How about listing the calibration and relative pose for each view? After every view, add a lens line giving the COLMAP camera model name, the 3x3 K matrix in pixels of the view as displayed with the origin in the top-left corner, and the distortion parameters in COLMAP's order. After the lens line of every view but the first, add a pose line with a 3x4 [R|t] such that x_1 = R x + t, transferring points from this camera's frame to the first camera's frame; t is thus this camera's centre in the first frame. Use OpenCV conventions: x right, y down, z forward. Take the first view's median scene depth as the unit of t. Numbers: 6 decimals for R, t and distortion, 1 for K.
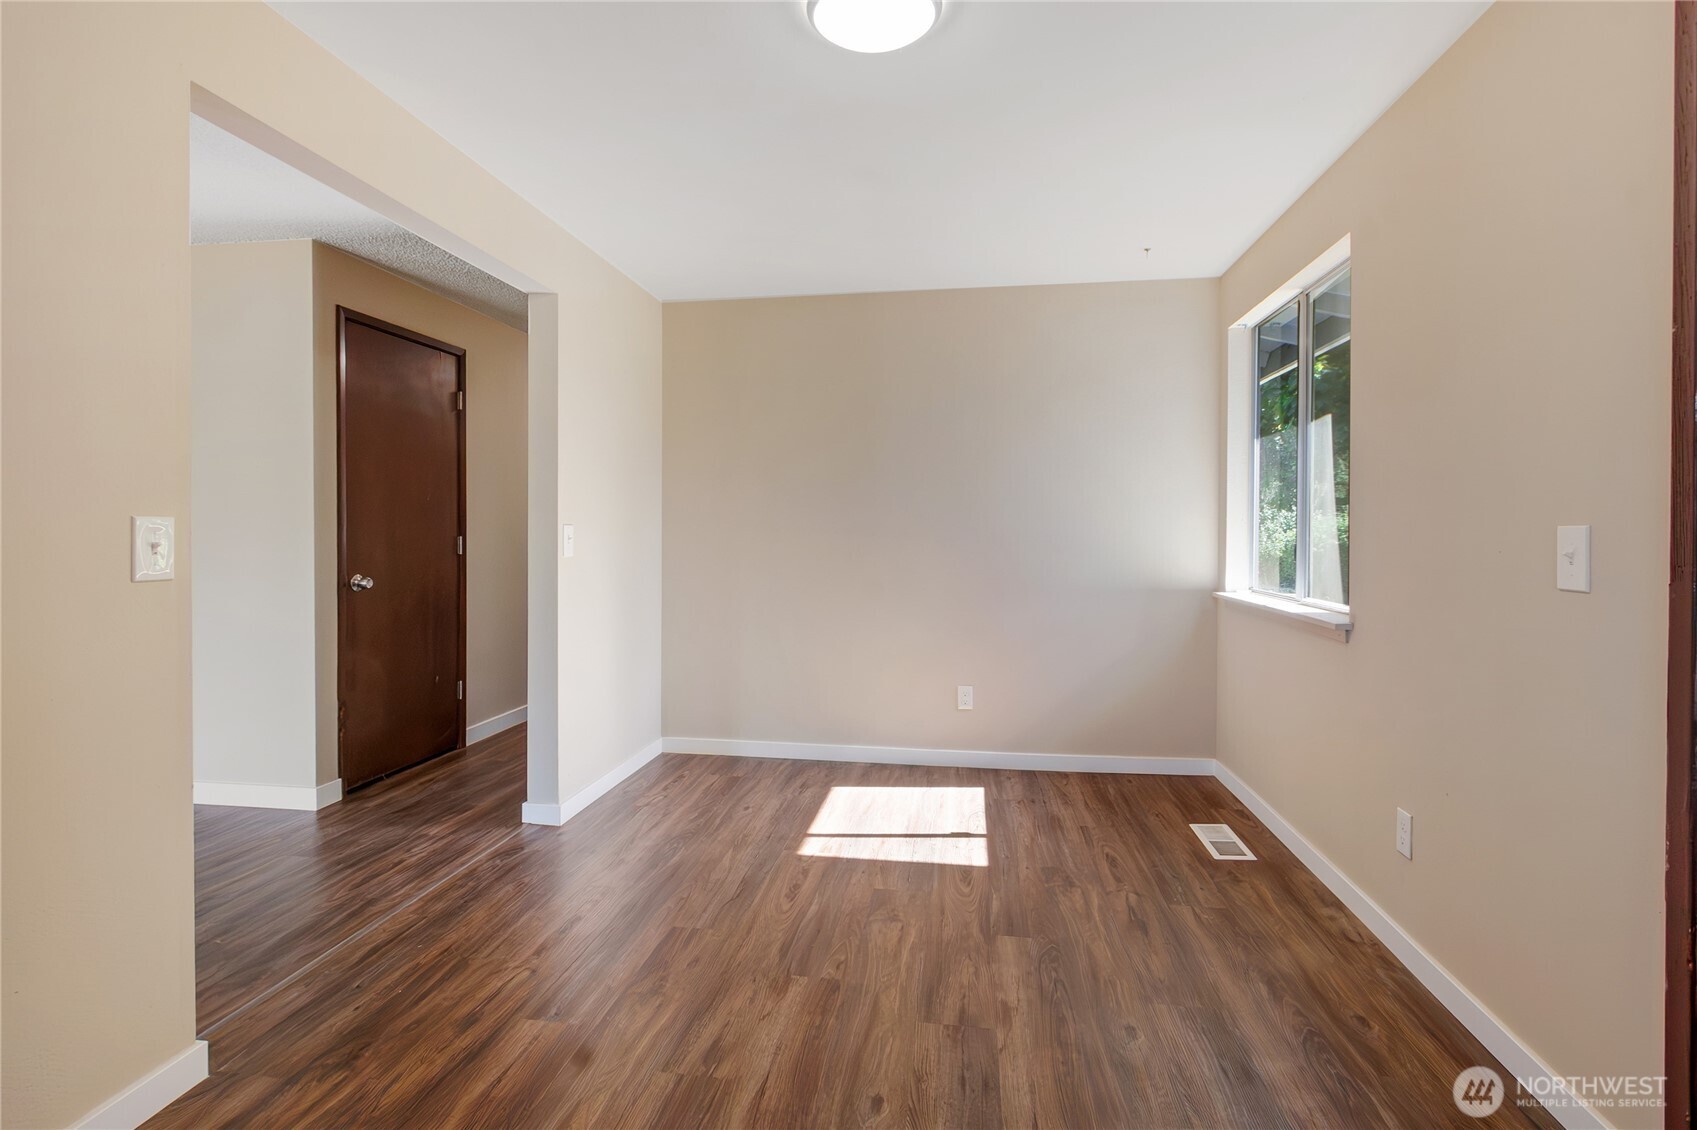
lens RADIAL K [[819.0, 0, 850.2], [0, 819.0, 554.4], [0, 0, 1]] dist [0.003378, -0.000253]
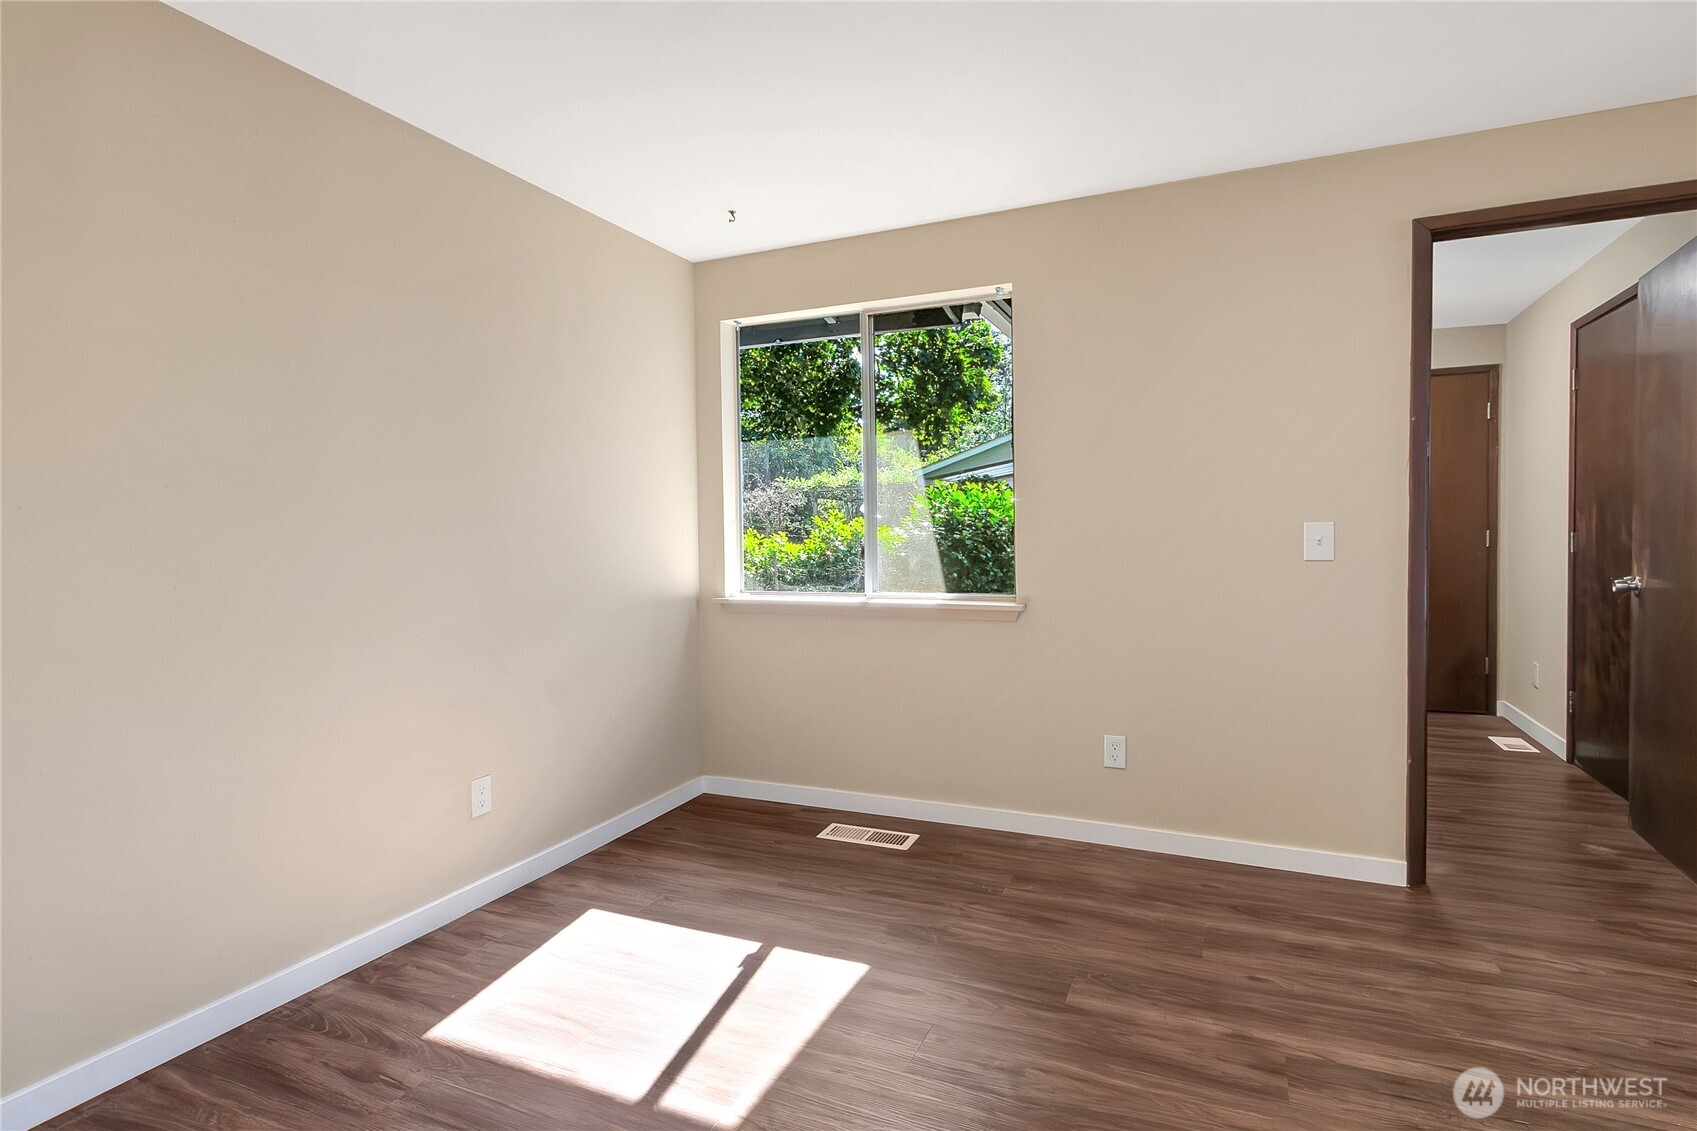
lens RADIAL K [[819.0, 0, 850.2], [0, 819.0, 554.9], [0, 0, 1]] dist [0.003378, -0.000253]
pose [[0.287555, -0.031986, 0.957230, -0.685067], [0.039735, 0.998980, 0.021445, -0.027953], [-0.956940, 0.031869, 0.288532, 0.952722]]
